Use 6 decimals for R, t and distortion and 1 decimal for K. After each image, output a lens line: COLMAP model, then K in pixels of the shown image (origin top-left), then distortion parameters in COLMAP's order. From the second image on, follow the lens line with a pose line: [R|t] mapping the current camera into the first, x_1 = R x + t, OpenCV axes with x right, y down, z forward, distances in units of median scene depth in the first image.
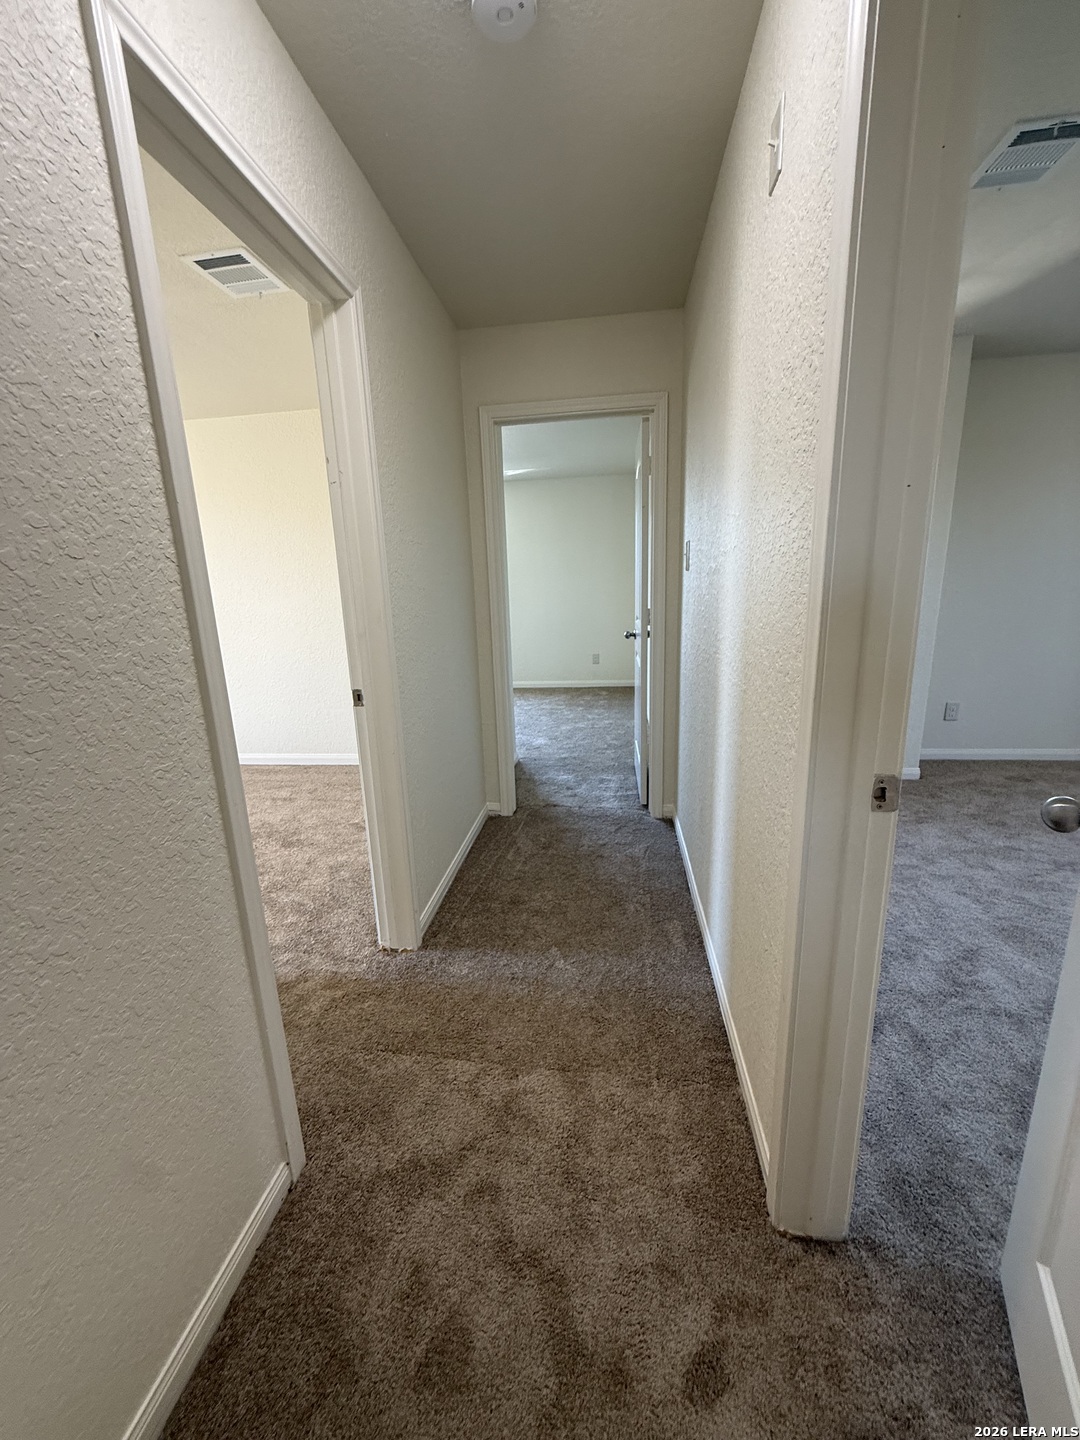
lens RADIAL K [[574.3, 0, 535.9], [0, 574.3, 720.7], [0, 0, 1]] dist [0.000438, 0.000125]
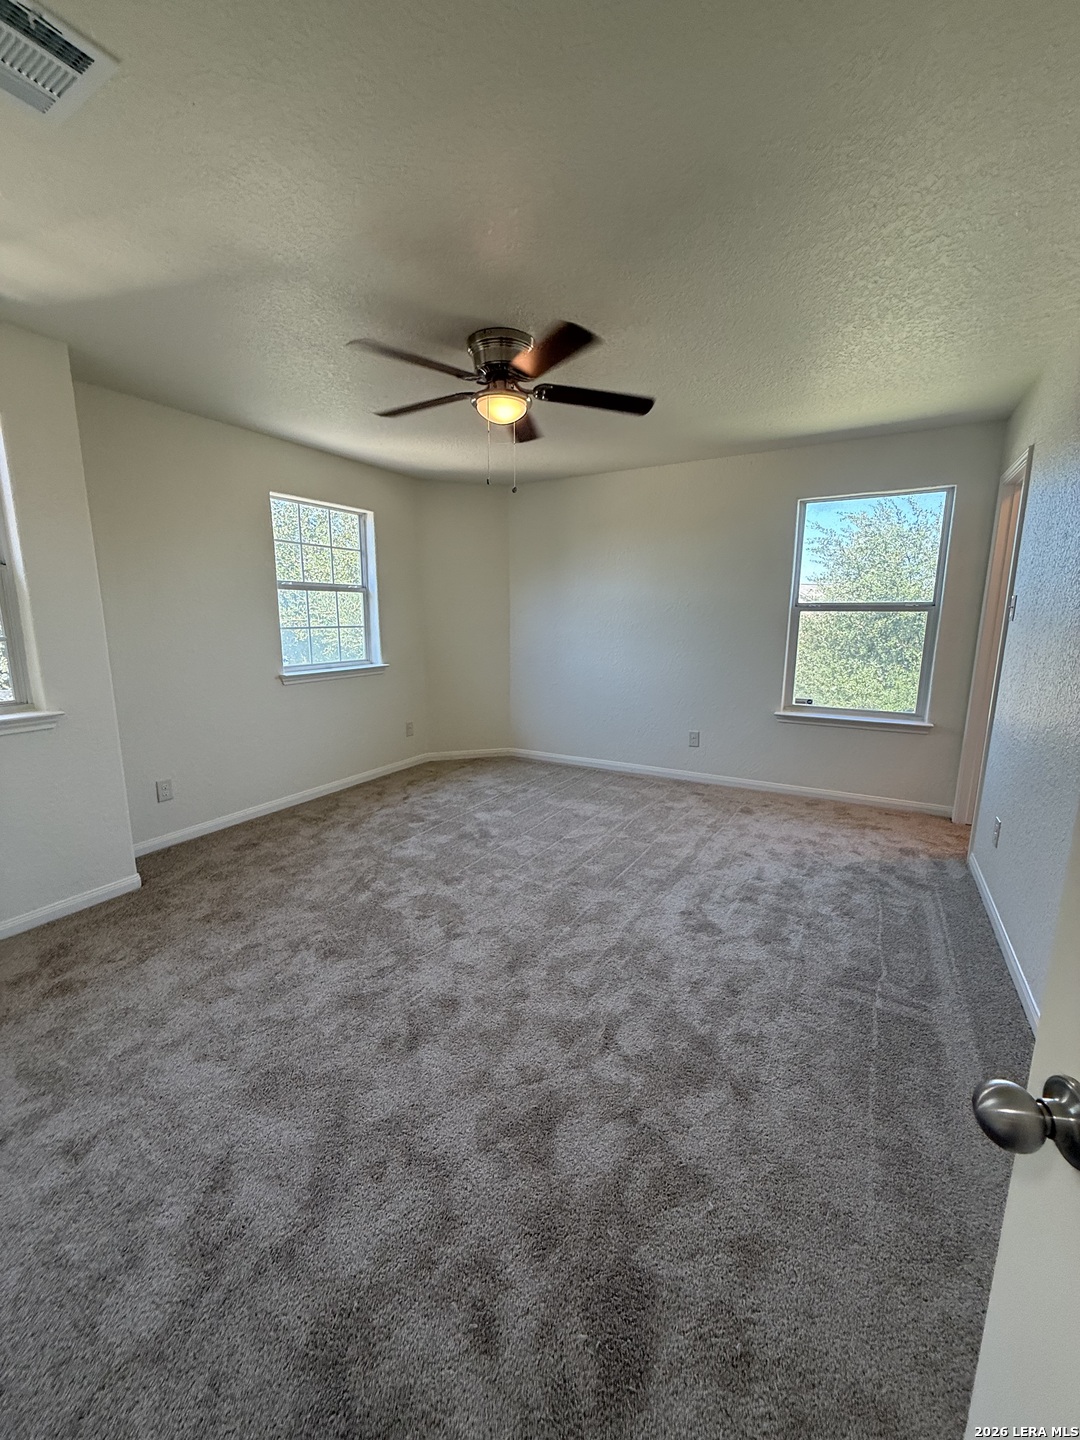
lens RADIAL K [[574.3, 0, 540.3], [0, 574.3, 723.2], [0, 0, 1]] dist [0.000438, 0.000125]
pose [[0.381891, -0.137008, 0.913995, 0.239317], [0.202008, 0.977412, 0.062110, -0.076157], [-0.901860, 0.160915, 0.400942, 0.189926]]
